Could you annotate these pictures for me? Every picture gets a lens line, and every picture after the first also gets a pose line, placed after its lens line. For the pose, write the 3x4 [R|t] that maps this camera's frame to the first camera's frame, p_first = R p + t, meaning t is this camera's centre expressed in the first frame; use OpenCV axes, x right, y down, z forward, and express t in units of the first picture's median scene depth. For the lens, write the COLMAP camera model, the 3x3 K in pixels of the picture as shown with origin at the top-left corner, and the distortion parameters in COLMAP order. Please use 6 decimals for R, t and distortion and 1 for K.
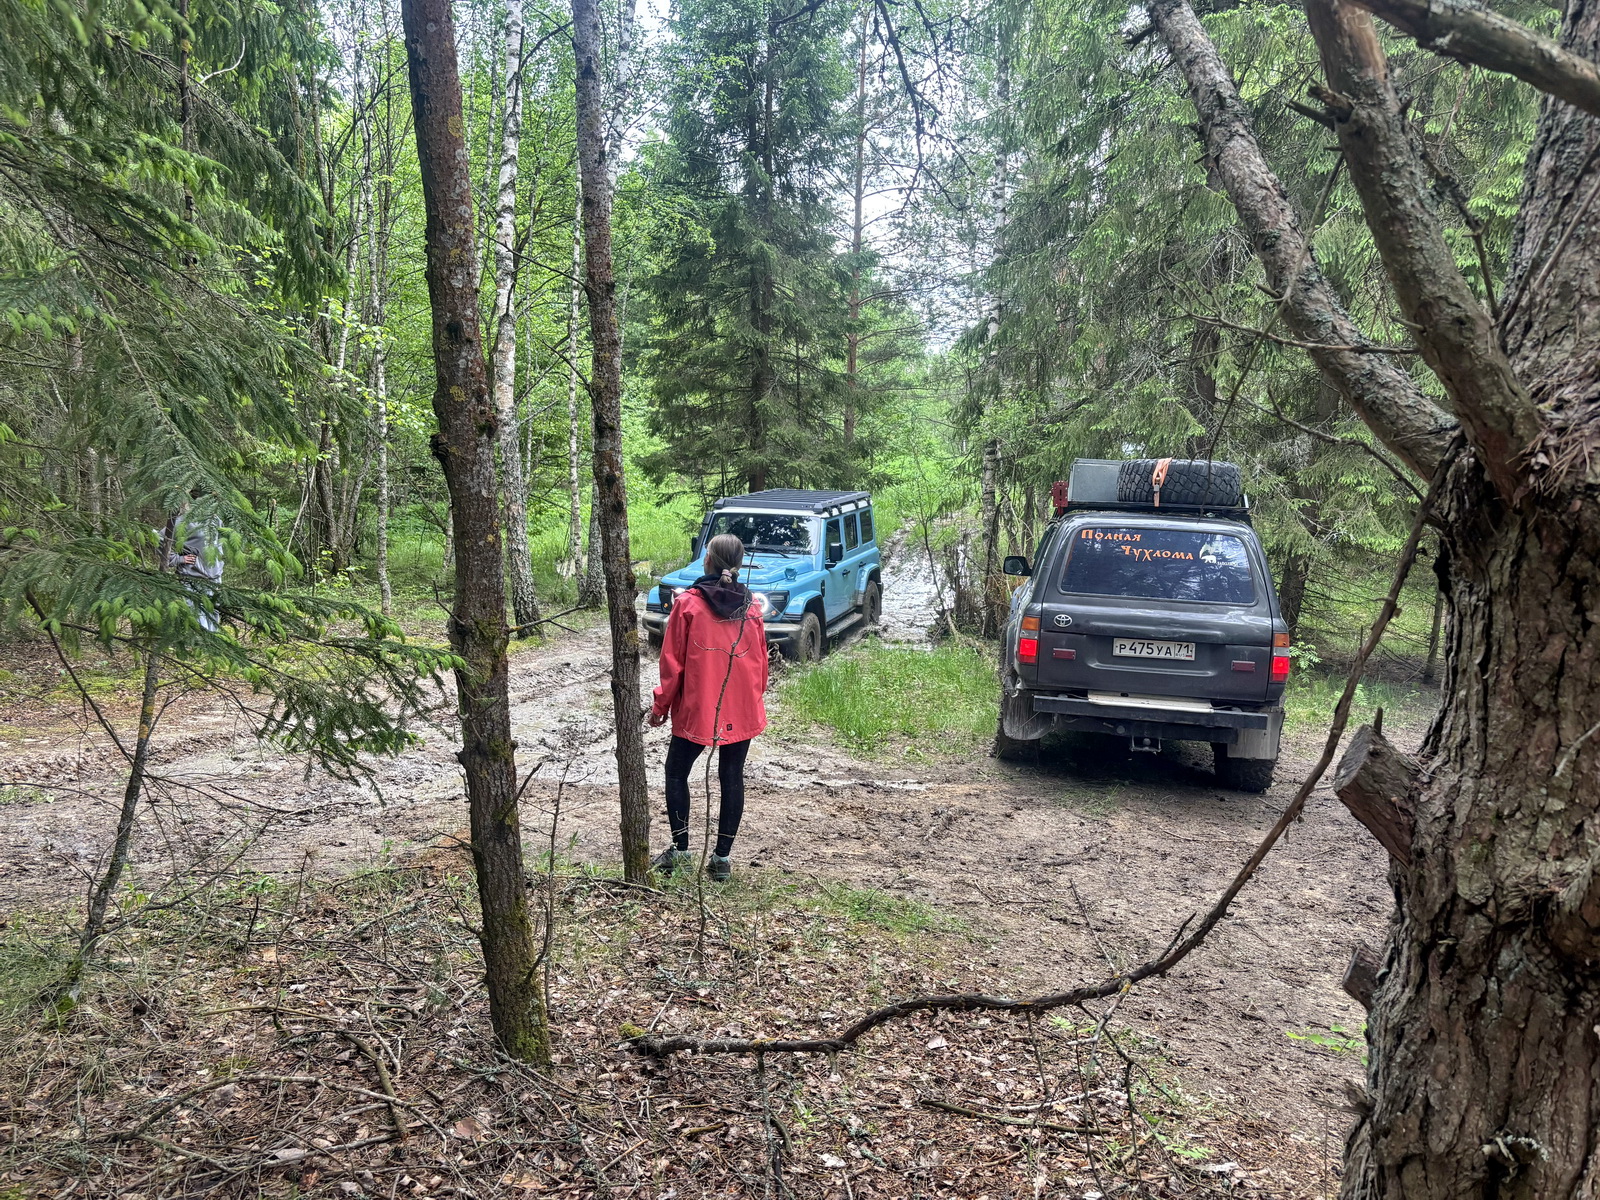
lens RADIAL K [[1187.8, 0, 811.6], [0, 1187.8, 598.7], [0, 0, 1]] dist [0.028950, -0.038474]
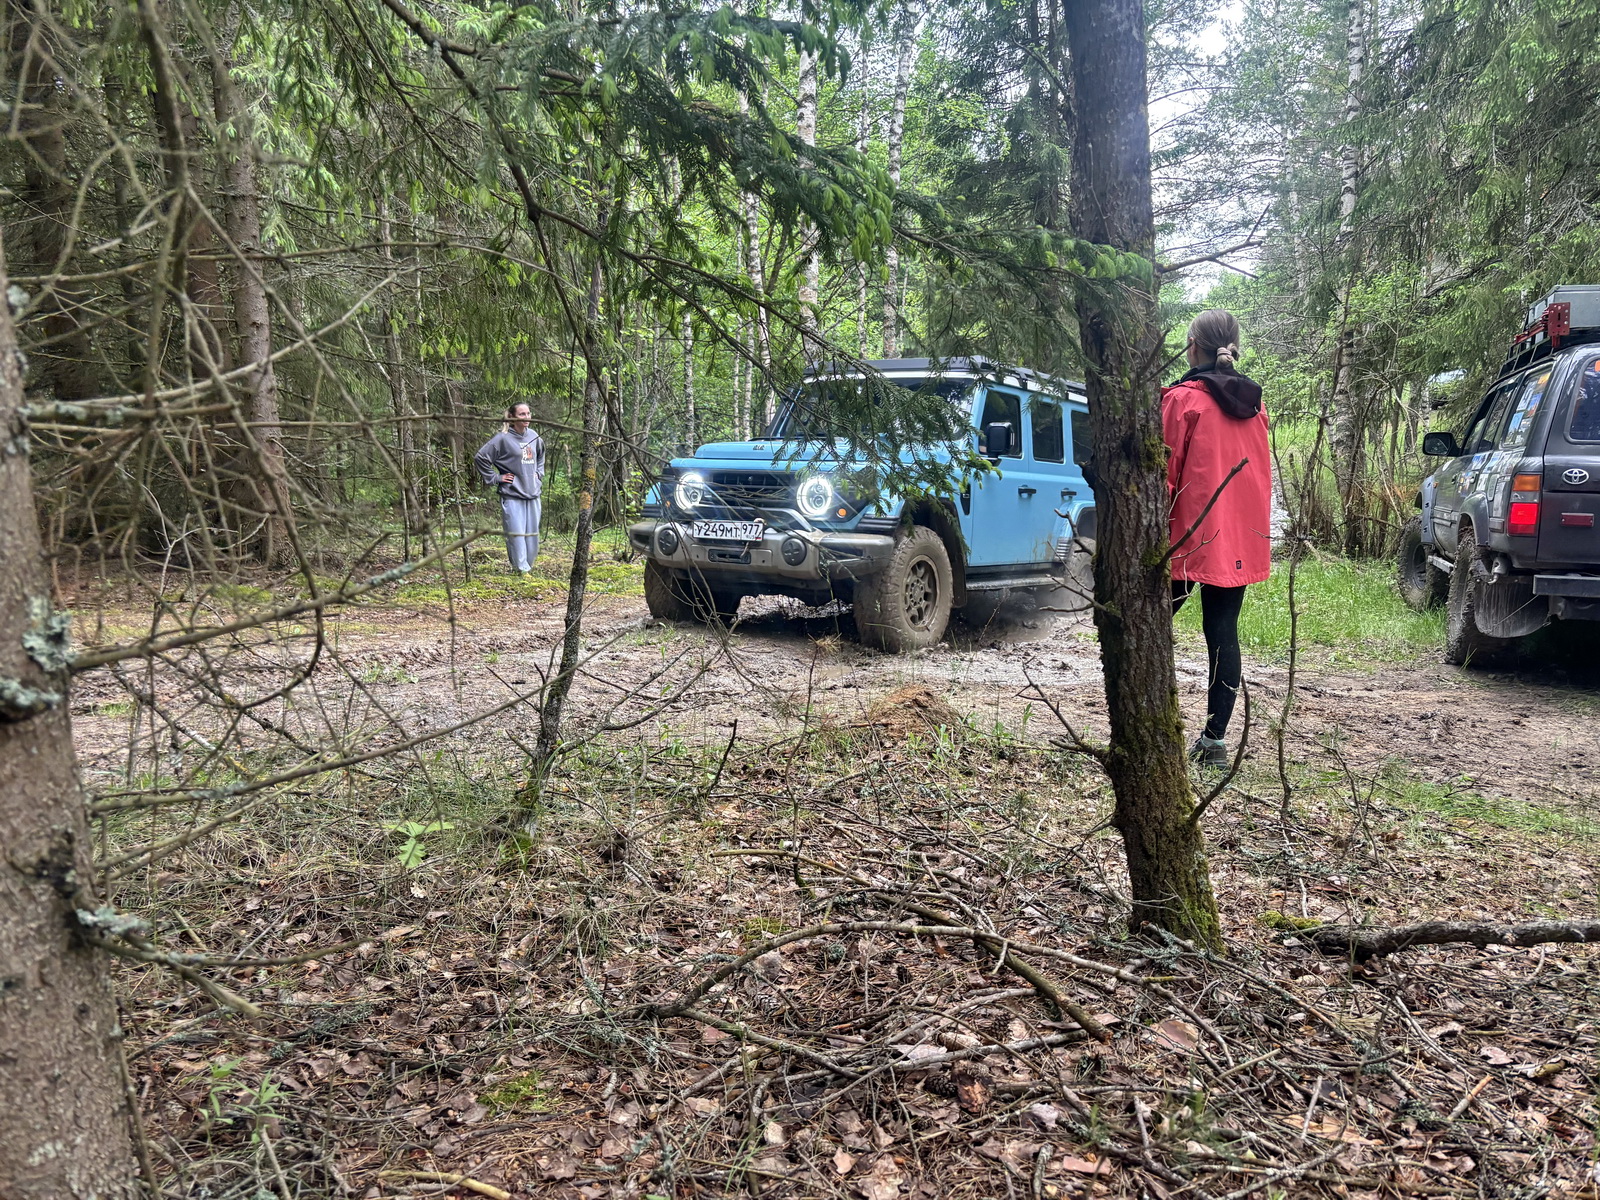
lens RADIAL K [[1187.8, 0, 793.5], [0, 1187.8, 593.2], [0, 0, 1]] dist [0.028950, -0.038474]
pose [[0.977654, -0.017303, -0.209506, -0.182463], [0.020469, 0.999707, 0.012955, 0.107969], [0.209220, -0.016954, 0.977722, 0.192435]]
